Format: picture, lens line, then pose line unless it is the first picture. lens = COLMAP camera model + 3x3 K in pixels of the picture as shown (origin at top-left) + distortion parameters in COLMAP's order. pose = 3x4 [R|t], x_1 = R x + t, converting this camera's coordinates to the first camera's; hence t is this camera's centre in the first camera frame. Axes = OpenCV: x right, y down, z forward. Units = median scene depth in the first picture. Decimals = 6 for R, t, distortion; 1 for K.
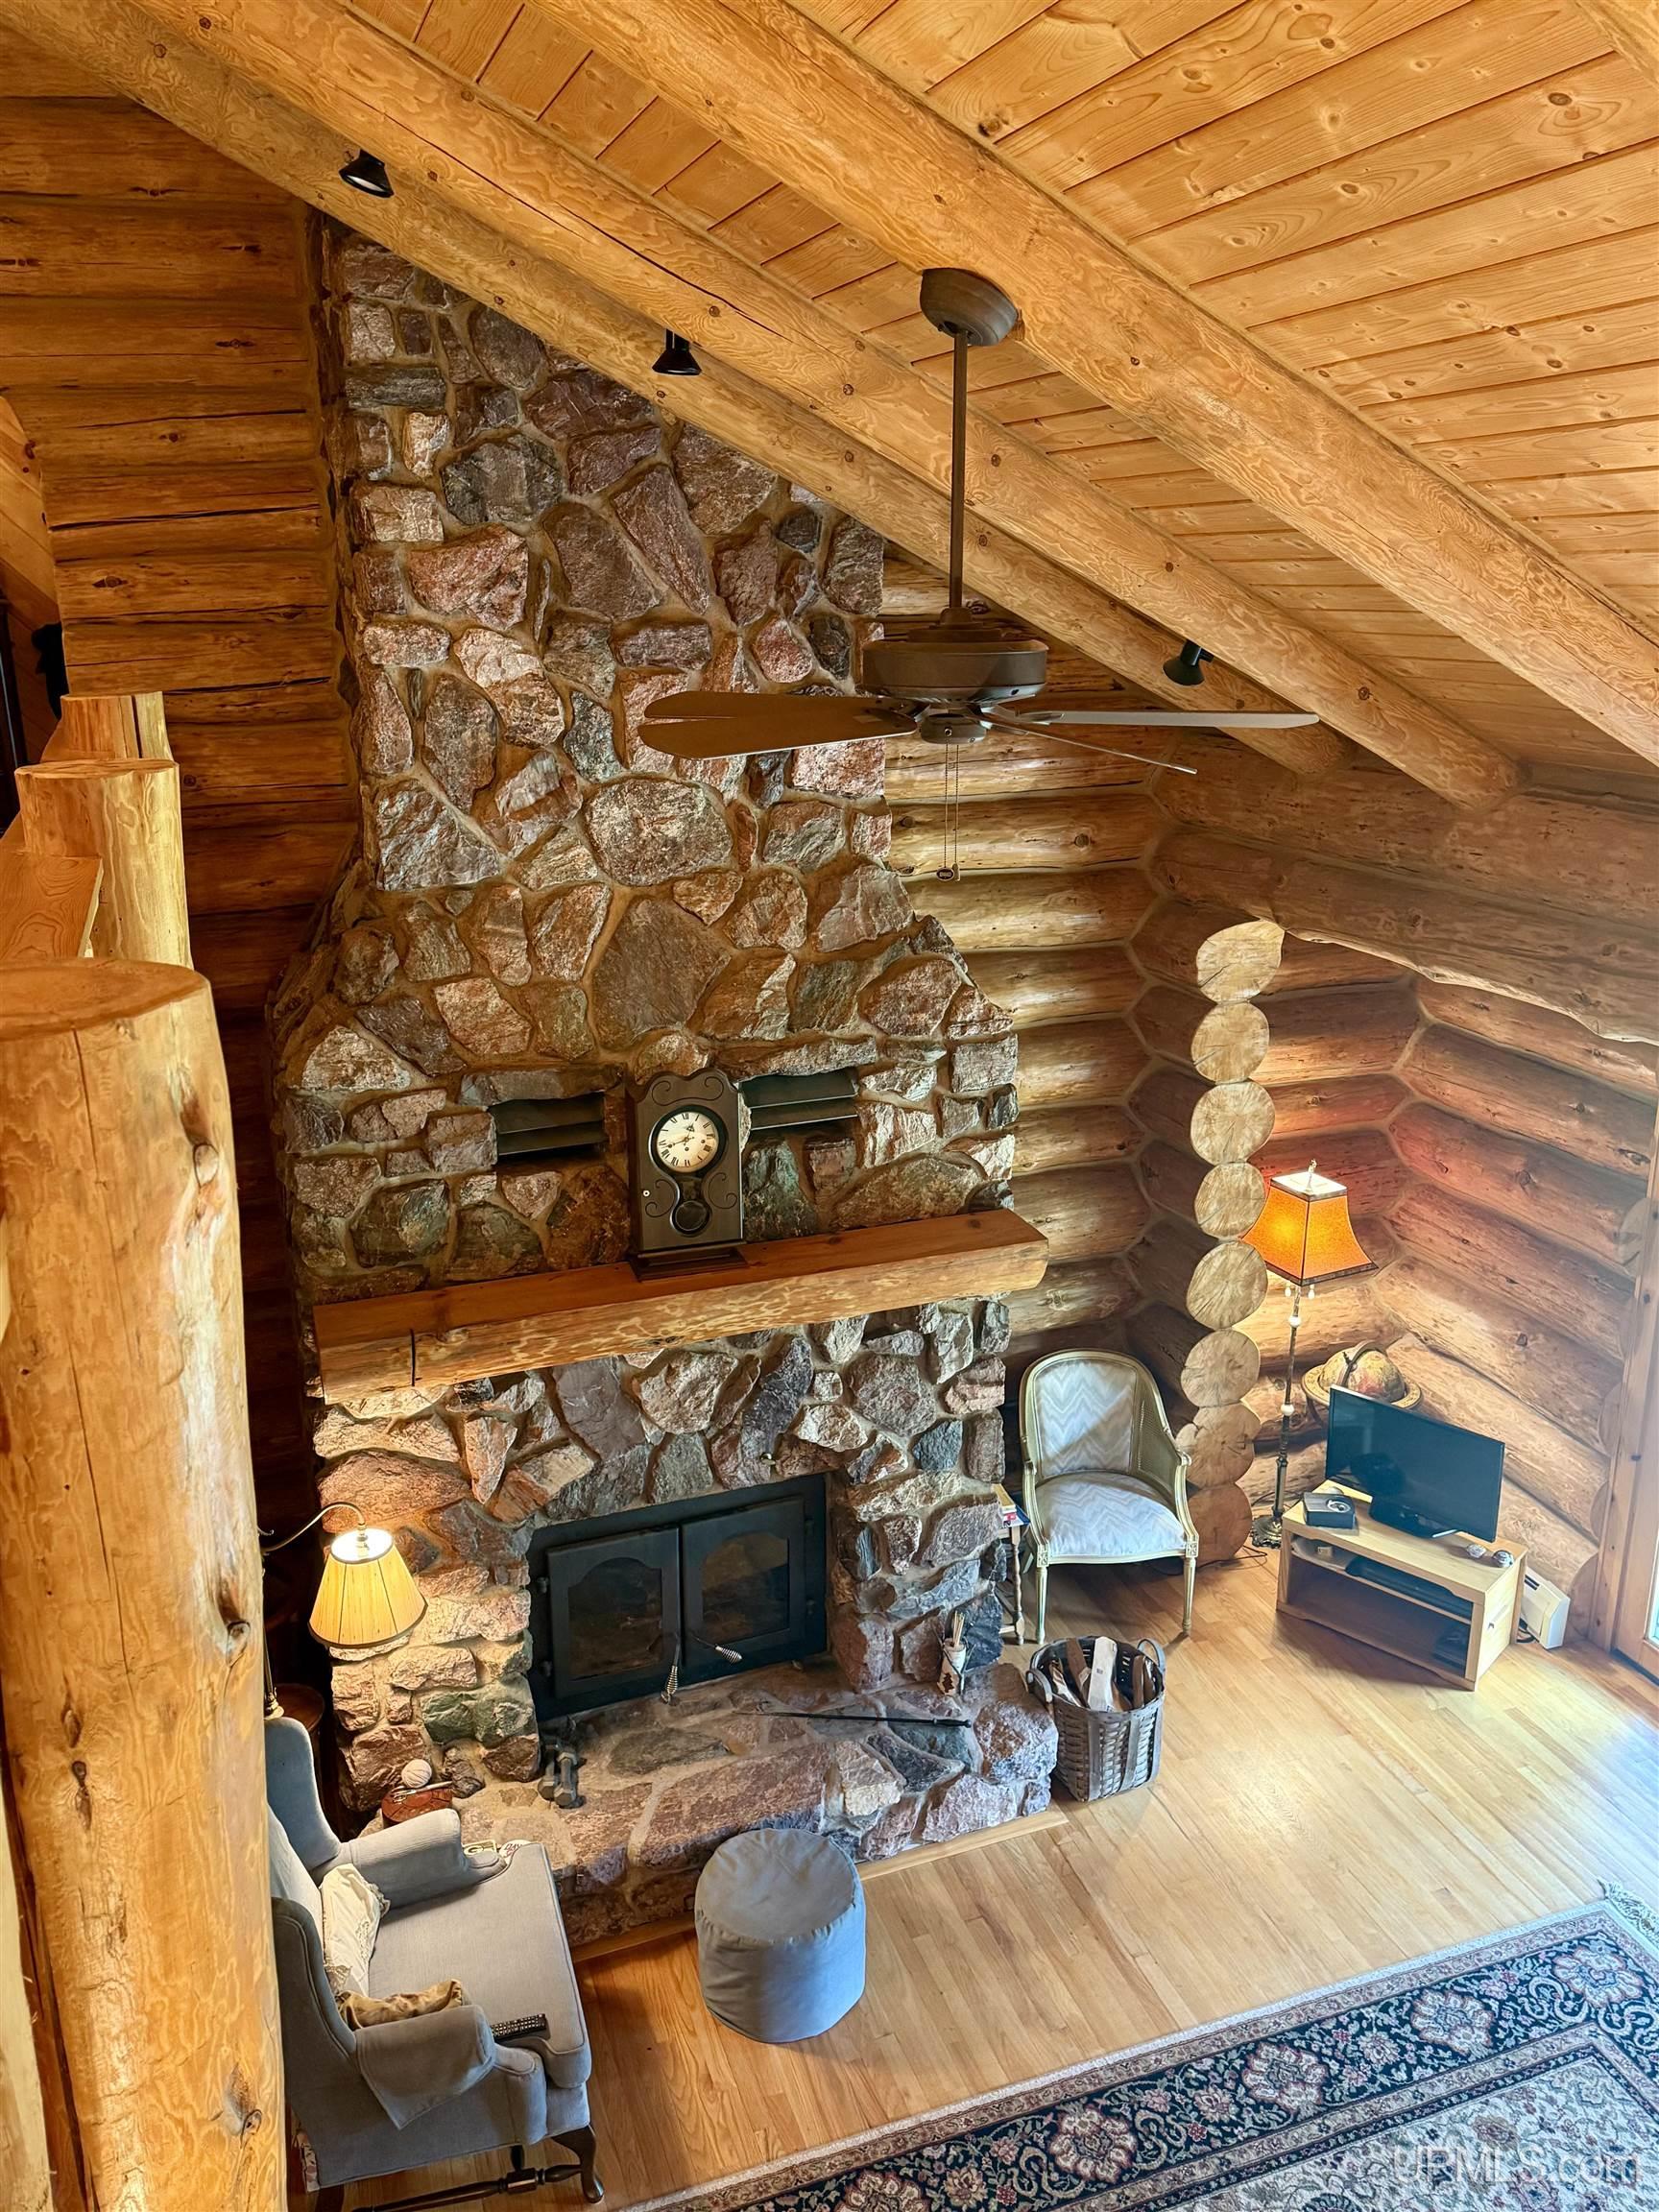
lens RADIAL K [[1715.2, 0, 836.8], [0, 1715.2, 1104.2], [0, 0, 1]] dist [0.092088, -0.080362]
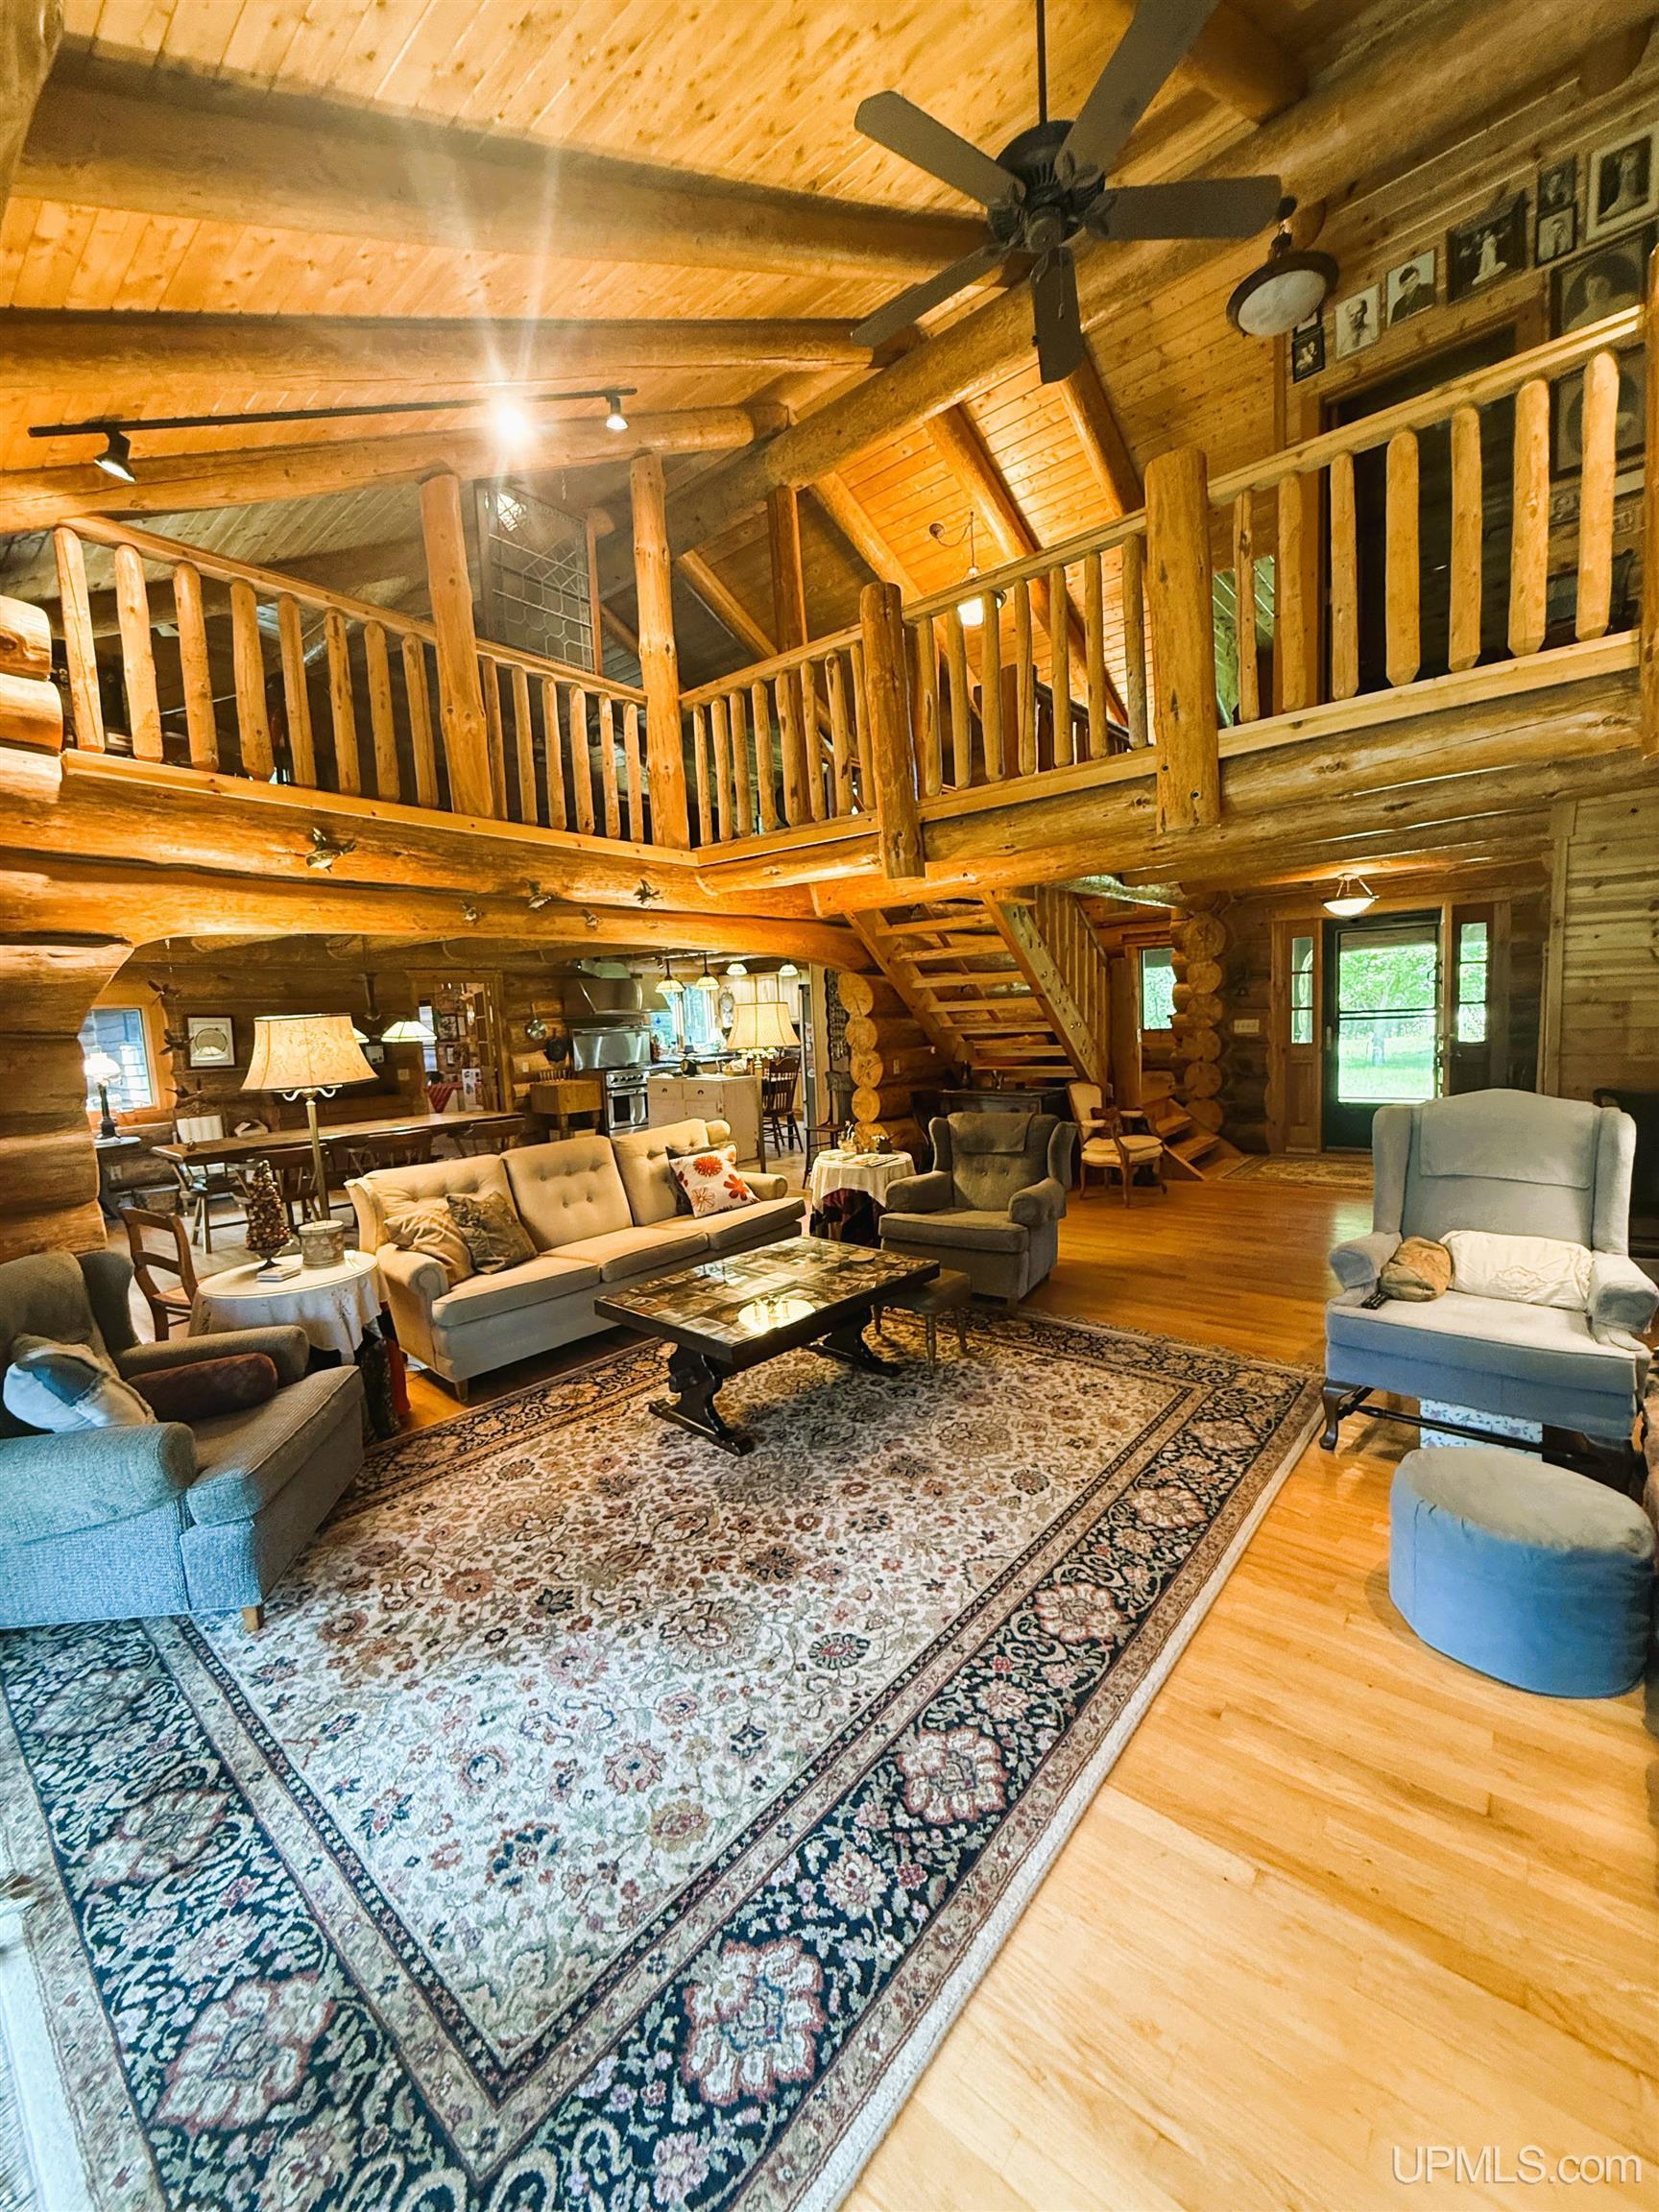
lens RADIAL K [[886.5, 0, 826.9], [0, 886.5, 1100.7], [0, 0, 1]] dist [-0.000572, -0.000889]
pose [[-0.871916, 0.088624, -0.481569, 0.427894], [-0.091874, 0.936408, 0.338674, 0.163318], [0.480959, 0.339539, -0.808326, 1.111975]]
